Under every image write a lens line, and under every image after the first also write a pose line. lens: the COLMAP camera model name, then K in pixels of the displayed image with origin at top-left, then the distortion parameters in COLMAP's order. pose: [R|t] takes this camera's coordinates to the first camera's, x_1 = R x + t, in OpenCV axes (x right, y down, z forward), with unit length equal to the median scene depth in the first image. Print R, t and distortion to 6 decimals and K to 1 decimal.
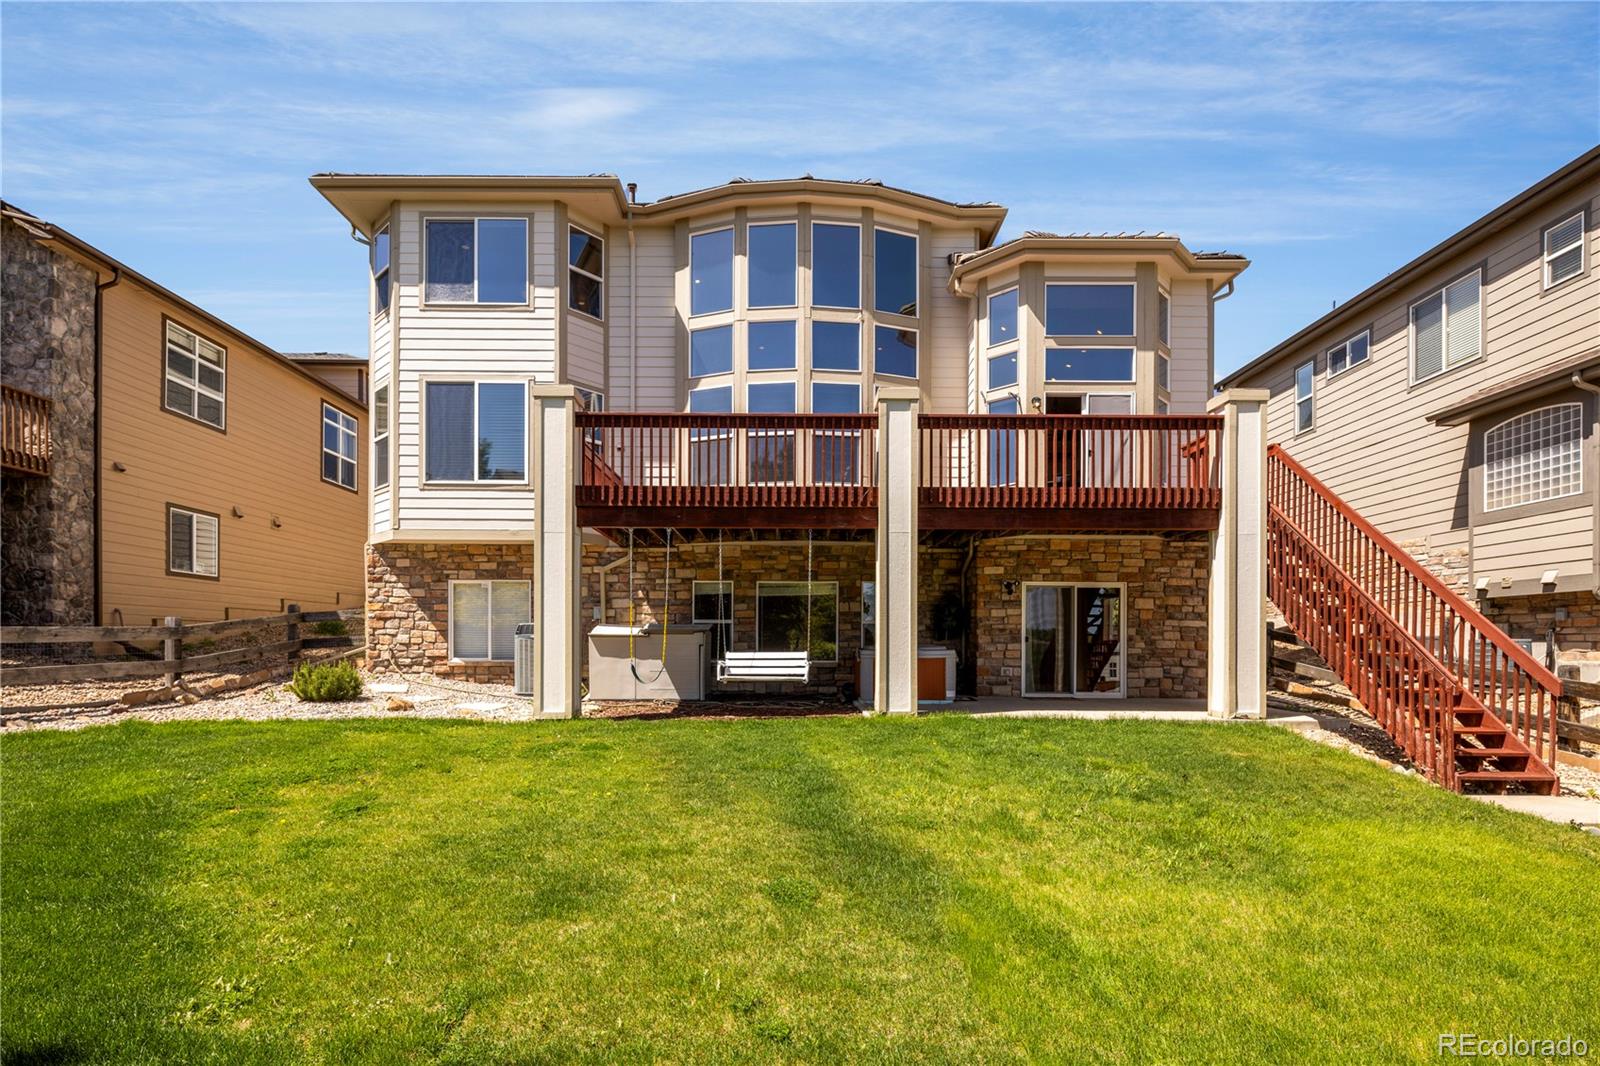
lens RADIAL K [[778.8, 0, 799.5], [0, 778.8, 651.4], [0, 0, 1]] dist [0.001031, -0.001895]
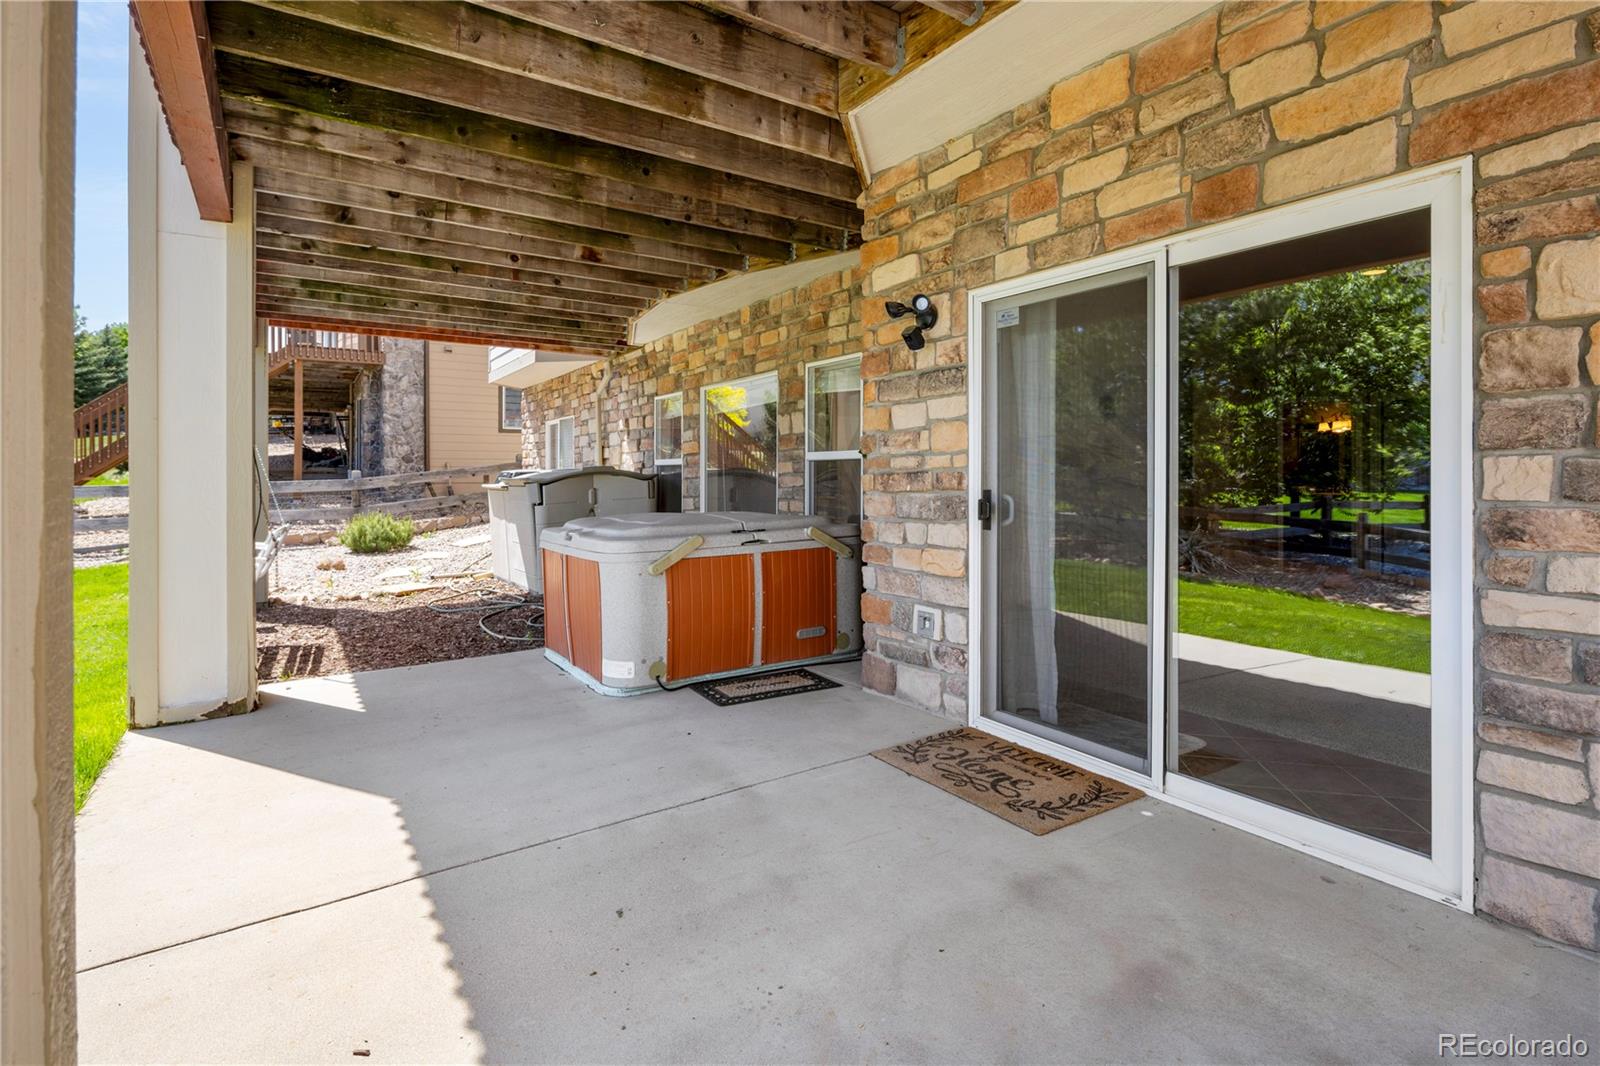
lens RADIAL K [[772.4, 0, 795.0], [0, 772.4, 483.5], [0, 0, 1]] dist [-0.000764, -0.000605]
pose [[0.544181, 0.002464, -0.838964, 0.471914], [0.001264, 0.999992, 0.003757, -0.025223], [0.838967, -0.003105, 0.544173, 0.801162]]
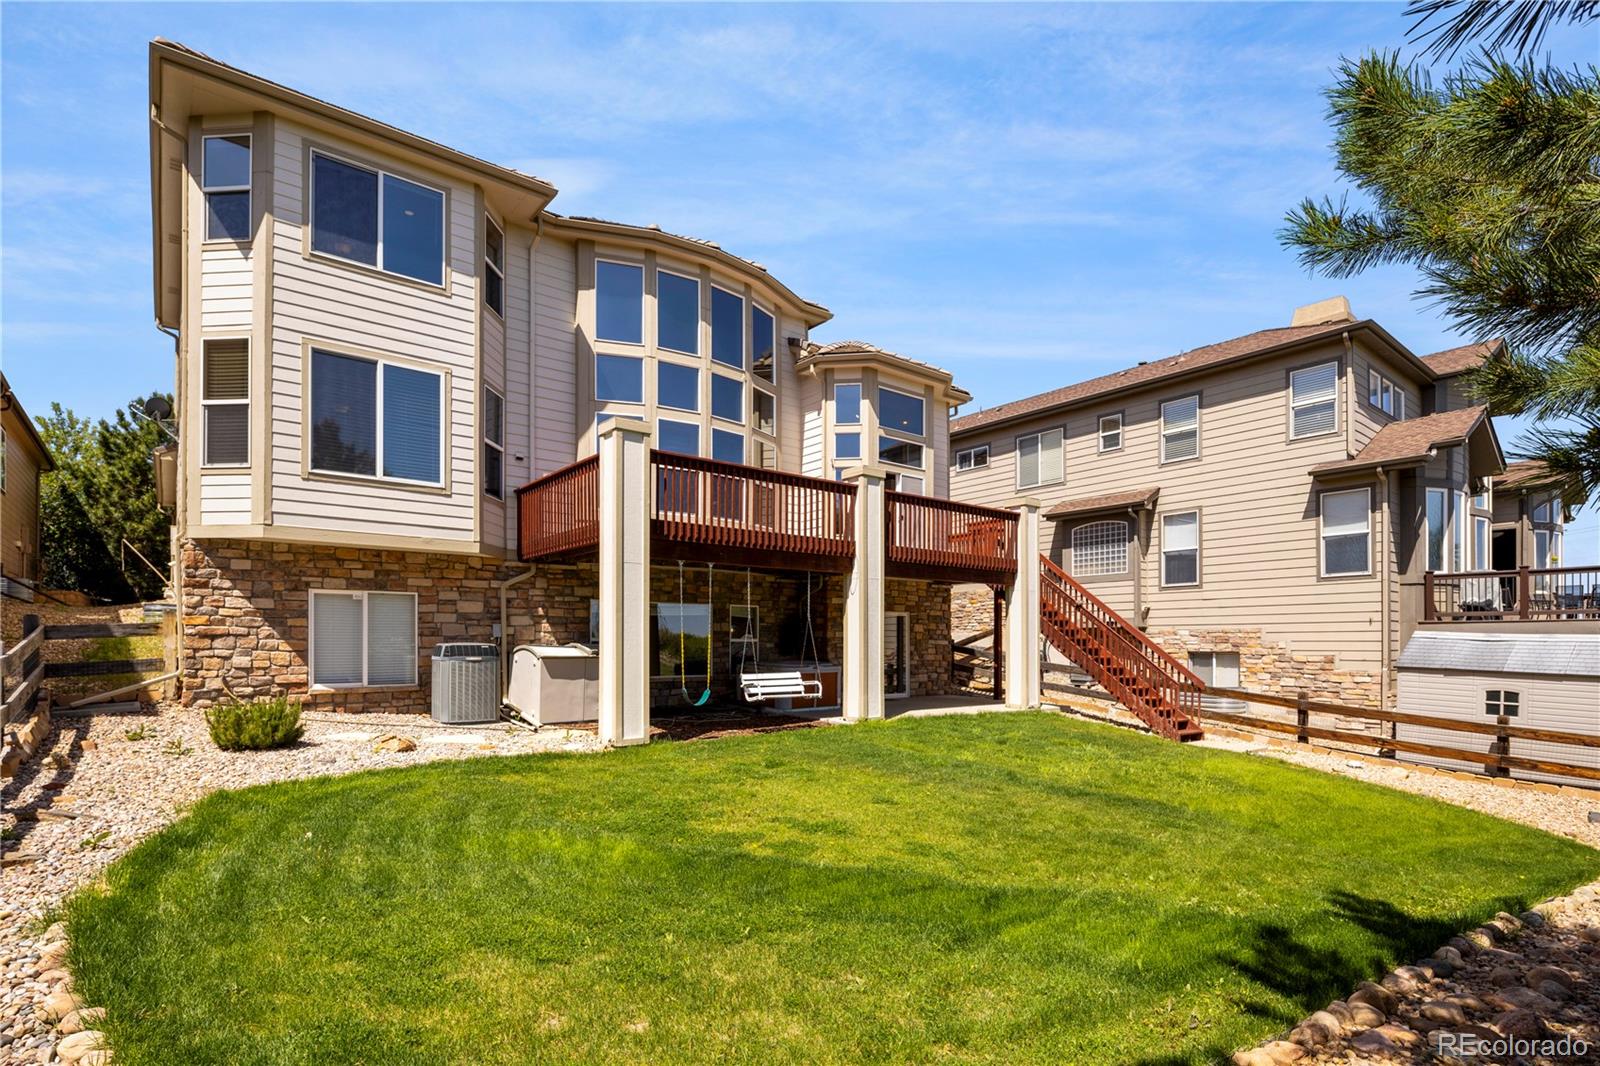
lens RADIAL K [[786.9, 0, 799.6], [0, 786.9, 641.4], [0, 0, 1]] dist [-0.003697, -0.001995]
pose [[0.782900, -0.000751, 0.622148, -0.586386], [0.003699, 0.999987, -0.003447, -0.033380], [-0.622137, 0.005000, 0.782892, 0.038495]]
